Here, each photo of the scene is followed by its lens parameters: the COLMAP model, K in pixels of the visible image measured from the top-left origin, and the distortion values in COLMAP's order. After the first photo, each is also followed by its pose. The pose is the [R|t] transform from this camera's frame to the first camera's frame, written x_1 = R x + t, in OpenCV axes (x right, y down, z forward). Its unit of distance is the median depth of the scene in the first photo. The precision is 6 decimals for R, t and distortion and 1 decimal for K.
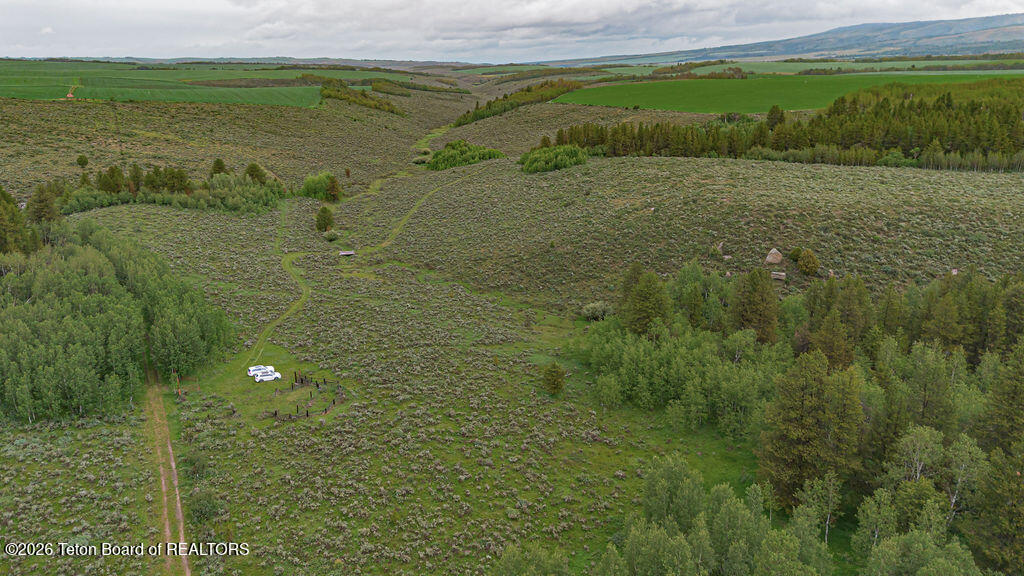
lens RADIAL K [[718.5, 0, 512.0], [0, 718.5, 288.0], [0, 0, 1]] dist [0.088508, -0.075549]
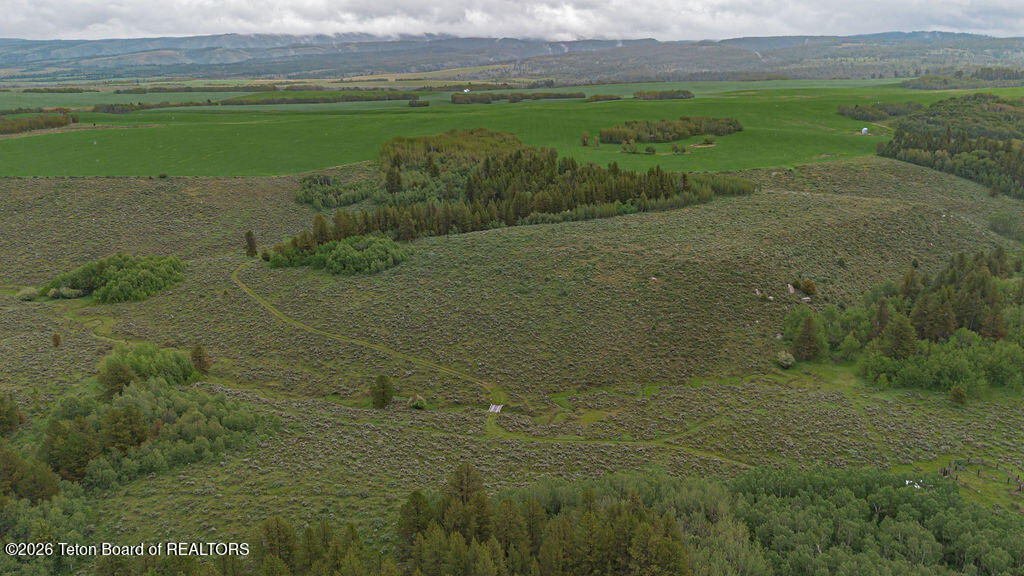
lens RADIAL K [[718.5, 0, 512.0], [0, 718.5, 288.0], [0, 0, 1]] dist [0.088508, -0.075549]
pose [[0.513007, -0.245106, 0.822646, -0.793905], [0.261827, 0.957376, 0.121972, -0.253689], [-0.817478, 0.152819, 0.555316, 0.407526]]
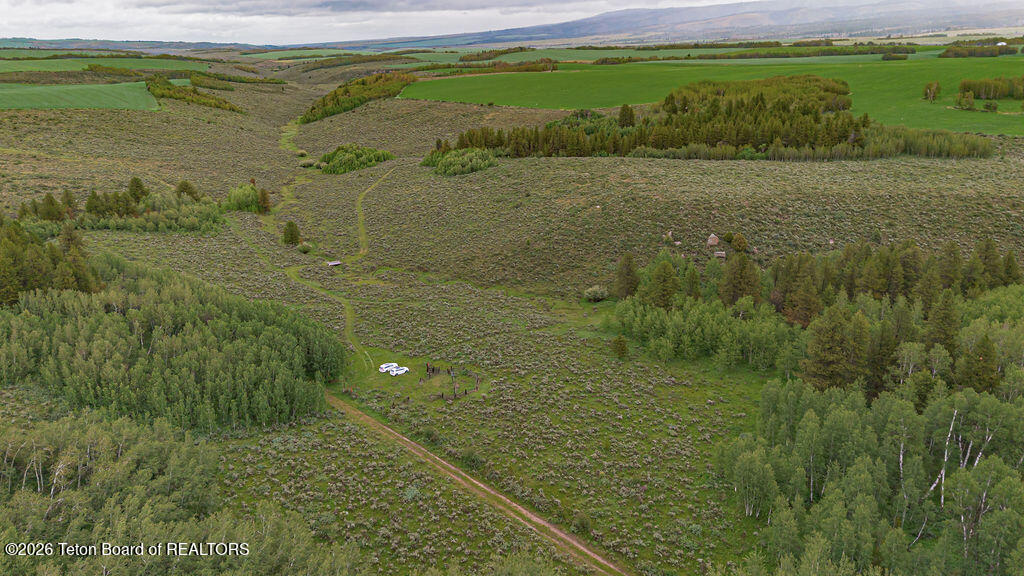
lens RADIAL K [[718.5, 0, 512.0], [0, 718.5, 288.0], [0, 0, 1]] dist [0.088508, -0.075549]
pose [[0.960737, -0.093273, 0.261313, -0.227534], [0.086974, 0.995575, 0.035593, -0.022988], [-0.263476, -0.011468, 0.964598, -0.117747]]
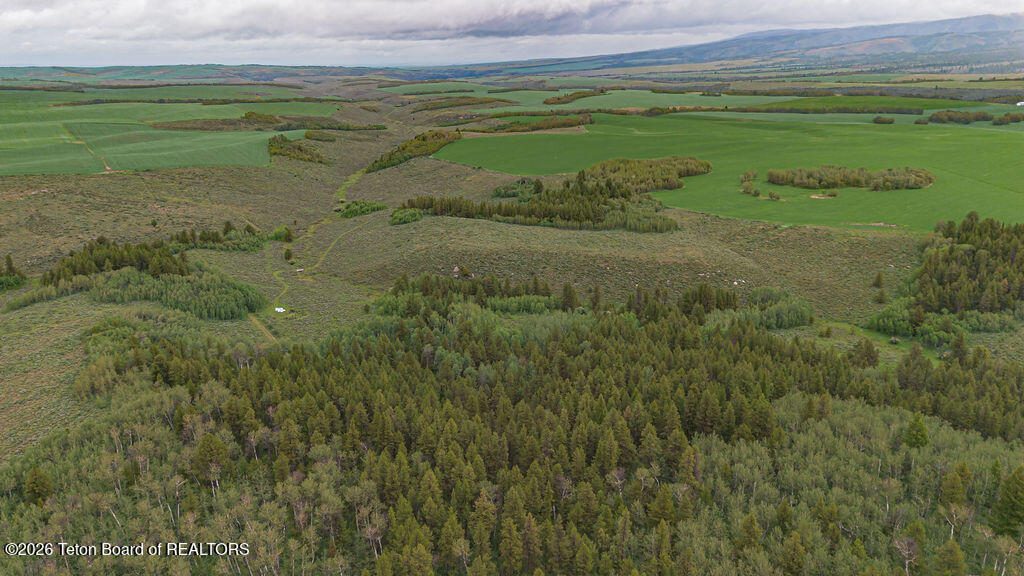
lens RADIAL K [[718.5, 0, 512.0], [0, 718.5, 288.0], [0, 0, 1]] dist [0.088508, -0.075549]
pose [[0.996192, -0.027053, 0.082886, 0.226921], [0.026685, 0.999629, 0.005548, 0.012881], [-0.083006, -0.003315, 0.996544, -1.218437]]
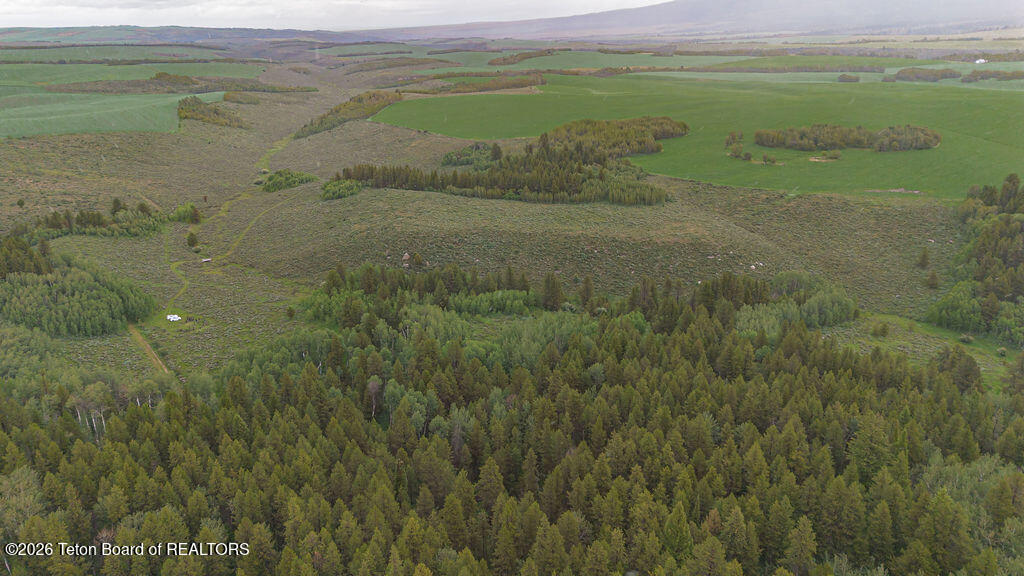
lens RADIAL K [[718.5, 0, 512.0], [0, 718.5, 288.0], [0, 0, 1]] dist [0.088508, -0.075549]
pose [[0.985841, -0.056994, 0.157702, 0.215759], [0.049378, 0.997436, 0.051797, -0.030535], [-0.160250, -0.043277, 0.986127, -0.855610]]
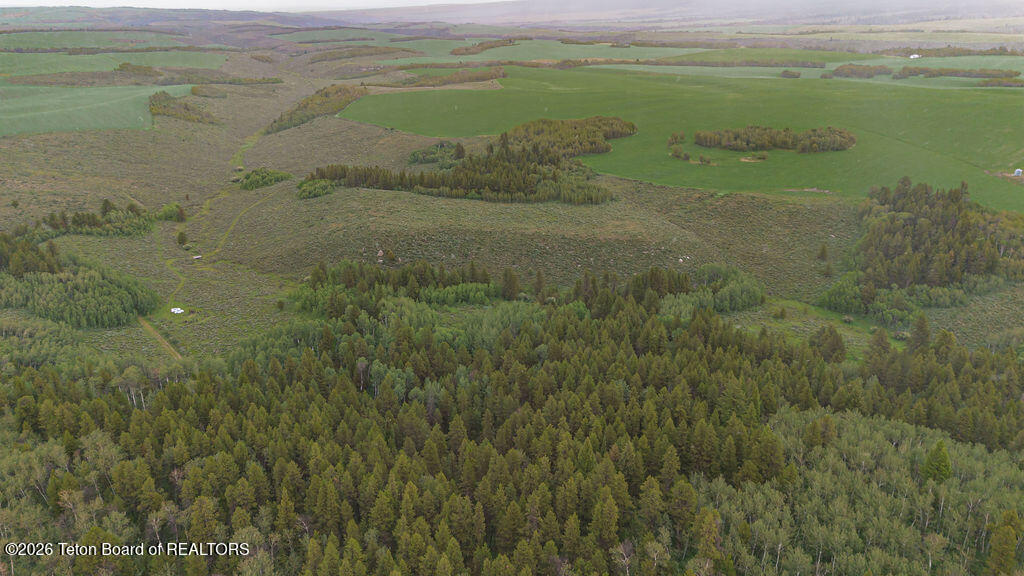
lens RADIAL K [[718.5, 0, 512.0], [0, 718.5, 288.0], [0, 0, 1]] dist [0.088508, -0.075549]
pose [[0.976545, -0.071734, 0.203012, 0.190824], [0.057153, 0.995407, 0.076802, -0.060193], [-0.207588, -0.063397, 0.976160, -1.061608]]
